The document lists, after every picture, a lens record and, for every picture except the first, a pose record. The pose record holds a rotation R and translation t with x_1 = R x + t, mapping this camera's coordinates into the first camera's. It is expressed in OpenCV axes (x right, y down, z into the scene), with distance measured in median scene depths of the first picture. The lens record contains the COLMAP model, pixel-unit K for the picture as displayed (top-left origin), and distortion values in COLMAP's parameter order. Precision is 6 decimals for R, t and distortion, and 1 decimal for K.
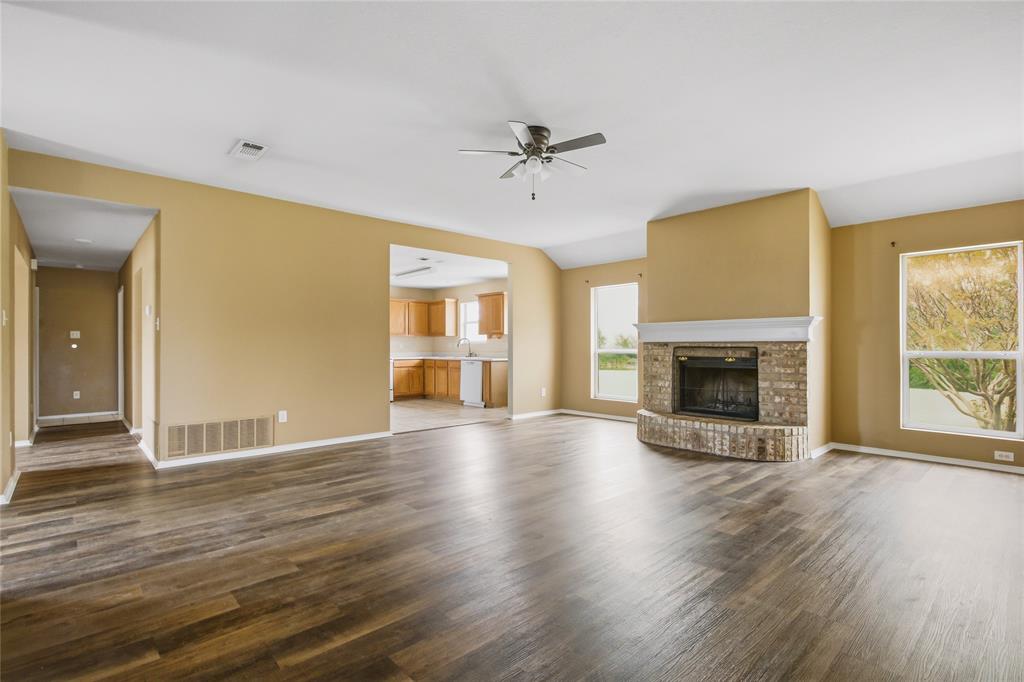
lens RADIAL K [[490.5, 0, 516.5], [0, 490.5, 346.2], [0, 0, 1]] dist [-0.000282, 0.001275]
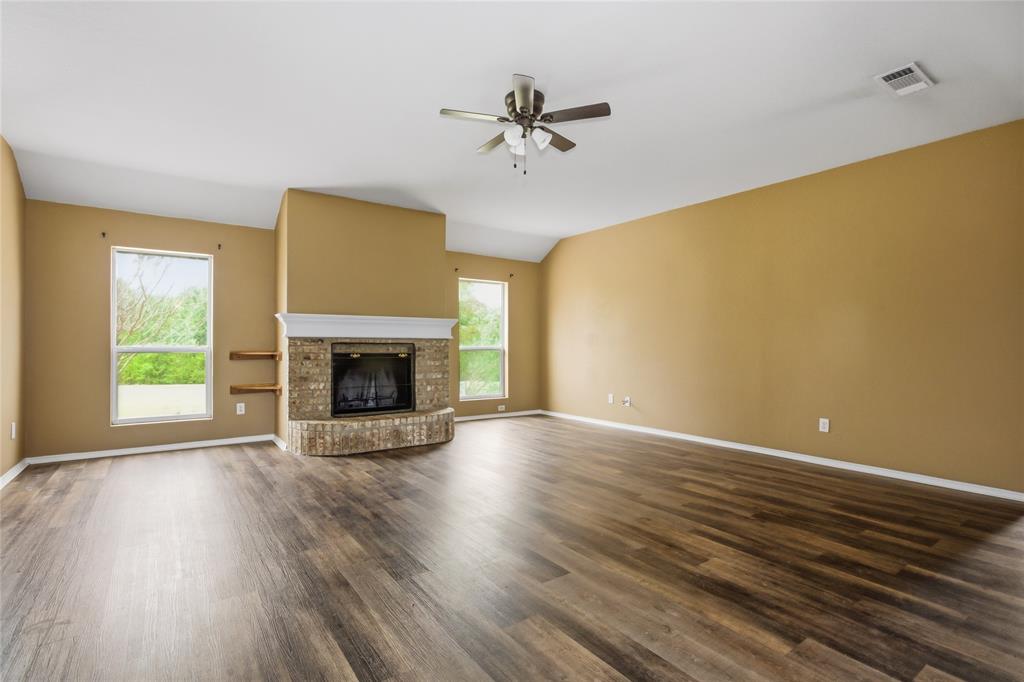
lens RADIAL K [[490.5, 0, 516.5], [0, 490.5, 346.2], [0, 0, 1]] dist [-0.000282, 0.001275]
pose [[0.122299, -0.003833, 0.992486, -0.593587], [-0.004950, 0.999978, 0.004472, 0.001978], [-0.992481, -0.005459, 0.122277, 0.645493]]
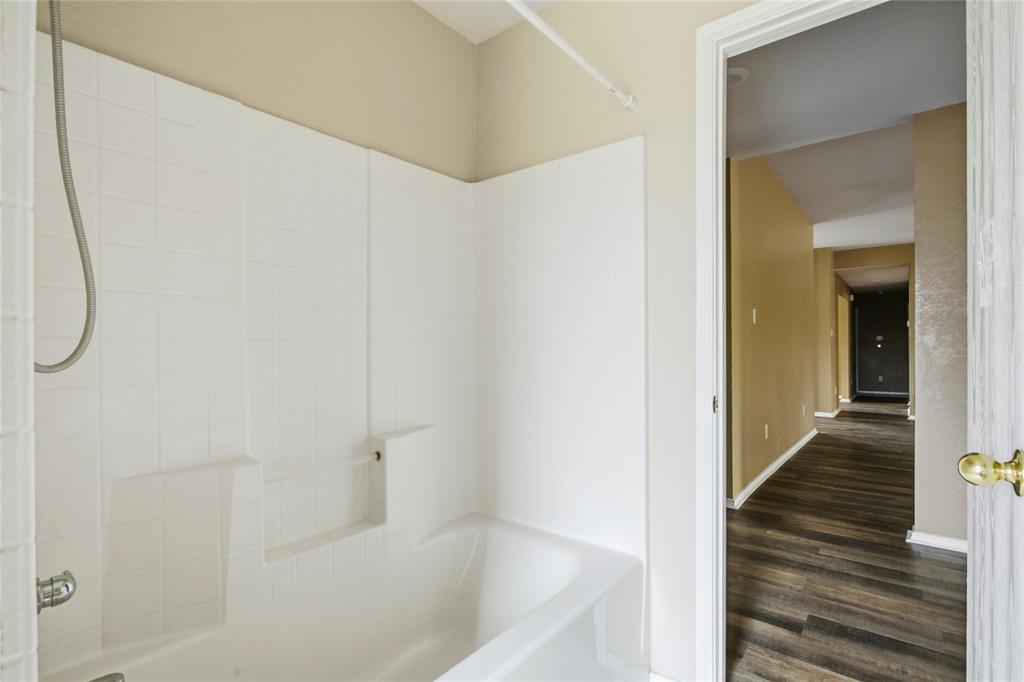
lens RADIAL K [[490.5, 0, 516.5], [0, 490.5, 346.2], [0, 0, 1]] dist [-0.000282, 0.001275]
pose [[0.161327, -0.001281, -0.986900, 0.476790], [0.000982, 0.999999, -0.001137, 0.002193], [0.986900, -0.000785, 0.161329, -0.397542]]
